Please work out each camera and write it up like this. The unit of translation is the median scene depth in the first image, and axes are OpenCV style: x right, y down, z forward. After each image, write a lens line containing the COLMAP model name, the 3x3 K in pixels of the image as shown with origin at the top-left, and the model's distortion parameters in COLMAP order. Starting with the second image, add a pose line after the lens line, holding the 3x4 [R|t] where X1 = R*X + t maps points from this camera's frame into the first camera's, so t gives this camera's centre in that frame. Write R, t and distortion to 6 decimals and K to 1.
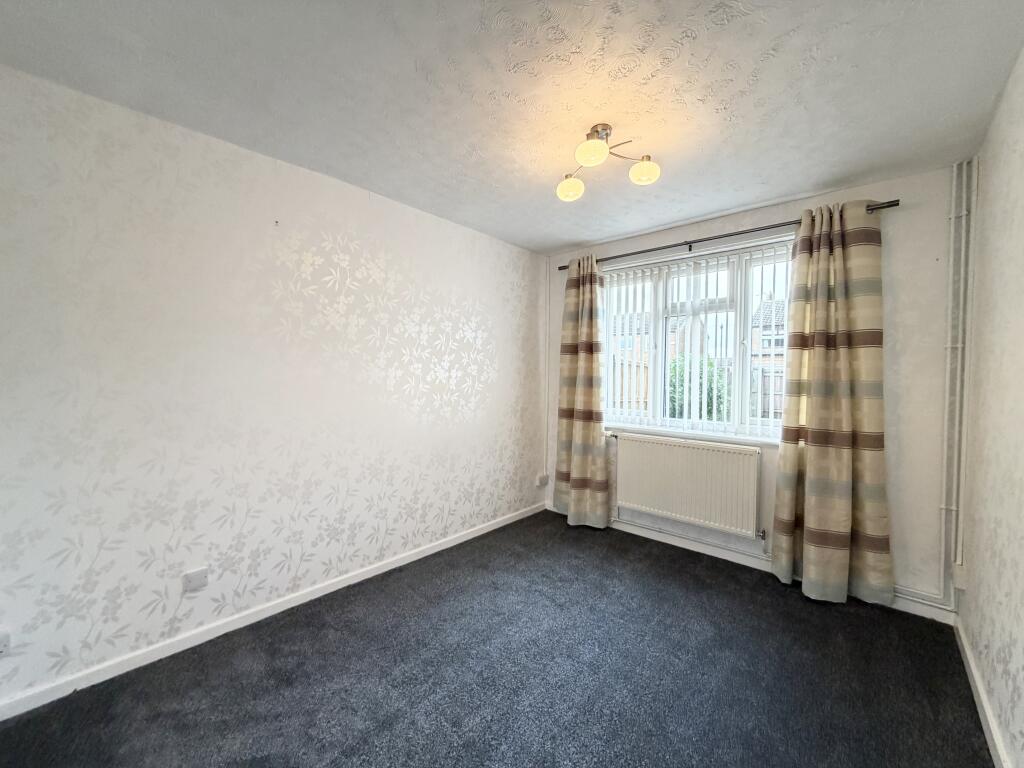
lens RADIAL K [[408.0, 0, 506.9], [0, 408.0, 385.8], [0, 0, 1]] dist [-0.001057, -0.000366]
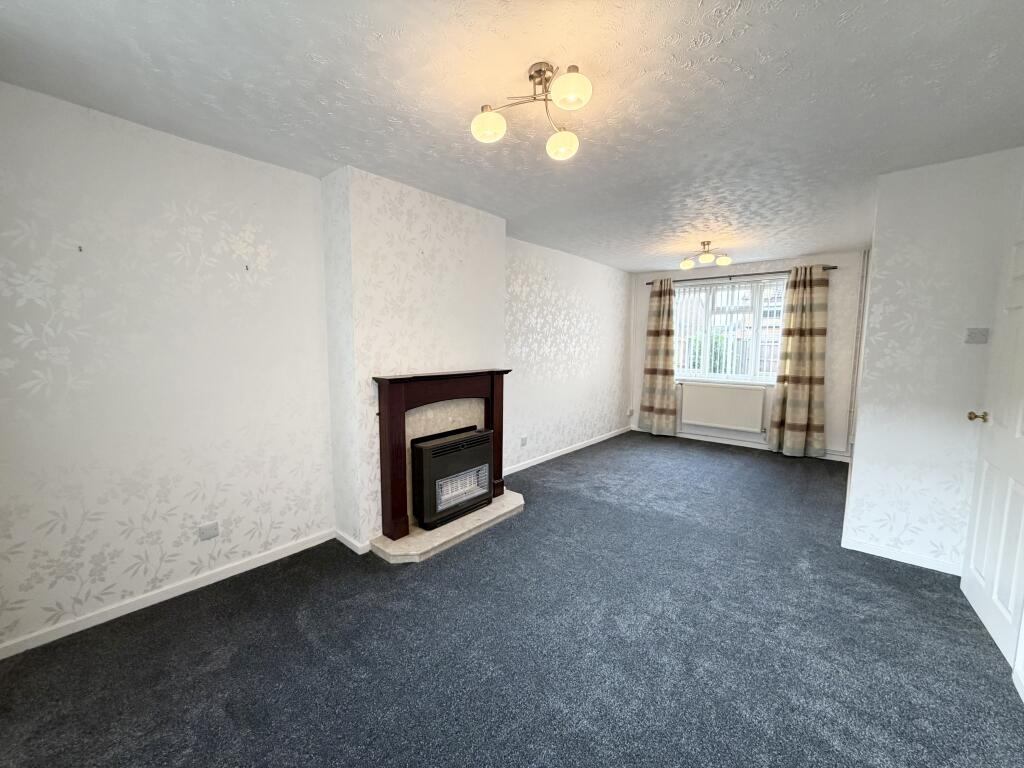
lens RADIAL K [[408.0, 0, 506.9], [0, 408.0, 385.8], [0, 0, 1]] dist [-0.001057, -0.000366]
pose [[0.999655, -0.006557, 0.025424, -0.718300], [0.004563, 0.996966, 0.077704, -0.010013], [-0.025856, -0.077561, 0.996652, -0.988480]]
